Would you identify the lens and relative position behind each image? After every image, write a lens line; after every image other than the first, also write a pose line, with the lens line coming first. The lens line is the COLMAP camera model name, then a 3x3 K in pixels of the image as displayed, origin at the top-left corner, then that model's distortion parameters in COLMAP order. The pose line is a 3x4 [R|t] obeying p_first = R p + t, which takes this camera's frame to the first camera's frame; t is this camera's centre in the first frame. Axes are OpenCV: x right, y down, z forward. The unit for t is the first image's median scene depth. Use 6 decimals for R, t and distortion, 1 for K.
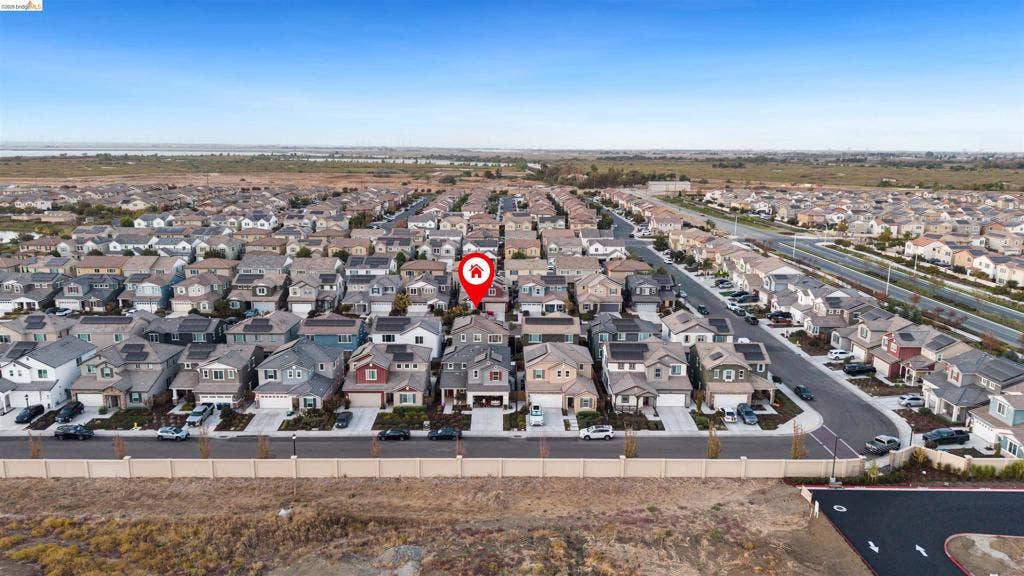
lens RADIAL K [[690.3, 0, 512.0], [0, 690.3, 288.0], [0, 0, 1]] dist [0.024160, -0.001200]
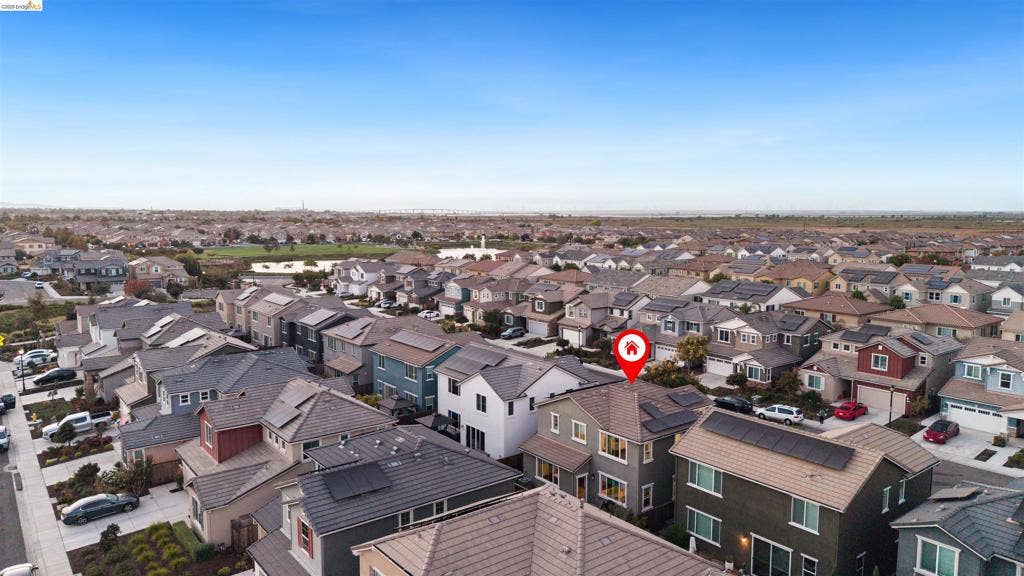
lens RADIAL K [[690.3, 0, 512.0], [0, 690.3, 288.0], [0, 0, 1]] dist [0.024160, -0.001200]
pose [[0.601694, 0.080431, -0.794667, 0.173309], [-0.158666, 0.987125, -0.020226, 0.005266], [0.782809, 0.138257, 0.606709, 0.551605]]
